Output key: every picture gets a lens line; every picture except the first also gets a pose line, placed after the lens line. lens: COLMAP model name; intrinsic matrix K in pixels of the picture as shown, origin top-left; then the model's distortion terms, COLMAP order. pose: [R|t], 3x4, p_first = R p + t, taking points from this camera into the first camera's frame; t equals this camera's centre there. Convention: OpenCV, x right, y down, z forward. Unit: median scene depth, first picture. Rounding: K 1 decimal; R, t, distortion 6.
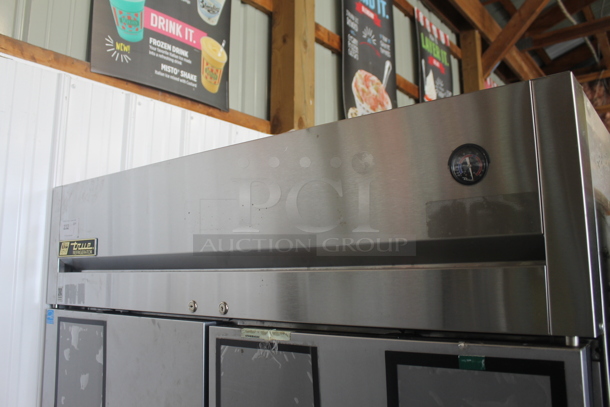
lens RADIAL K [[513.6, 0, 307.1], [0, 513.6, 203.8], [0, 0, 1]] dist [-0.156603, 0.129946]
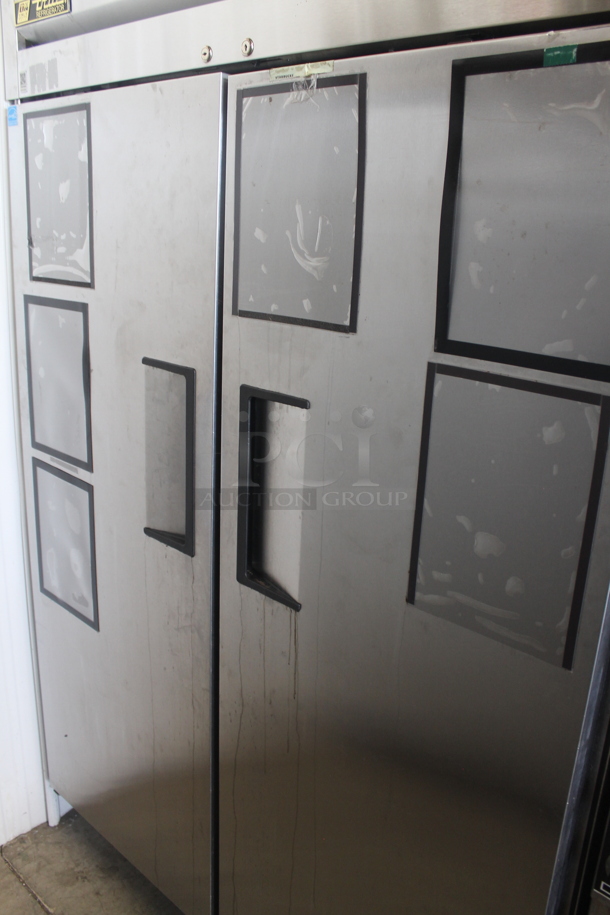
lens RADIAL K [[770.4, 0, 304.2], [0, 770.4, 455.0], [0, 0, 1]] dist [-0.156603, 0.129946]
pose [[0.994528, 0.075833, -0.071861, 0.033633], [-0.037678, 0.901898, 0.430303, 0.215188], [0.097443, -0.425241, 0.899819, -0.182676]]
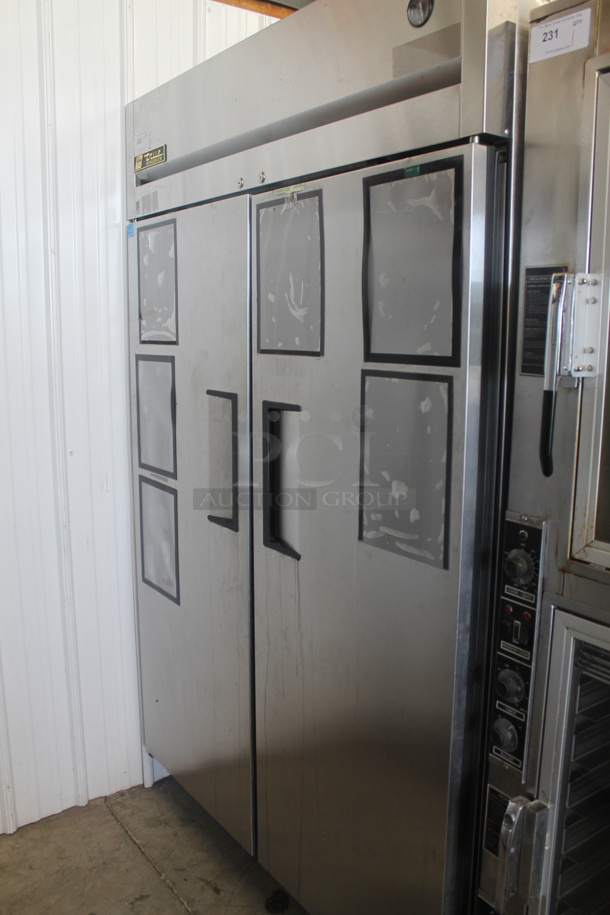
lens RADIAL K [[770.4, 0, 306.0], [0, 770.4, 451.0], [0, 0, 1]] dist [-0.156603, 0.129946]
pose [[0.960142, 0.057809, -0.273469, 0.342901], [0.030032, 0.951379, 0.306556, 0.215229], [0.277895, -0.302550, 0.911723, -0.566113]]
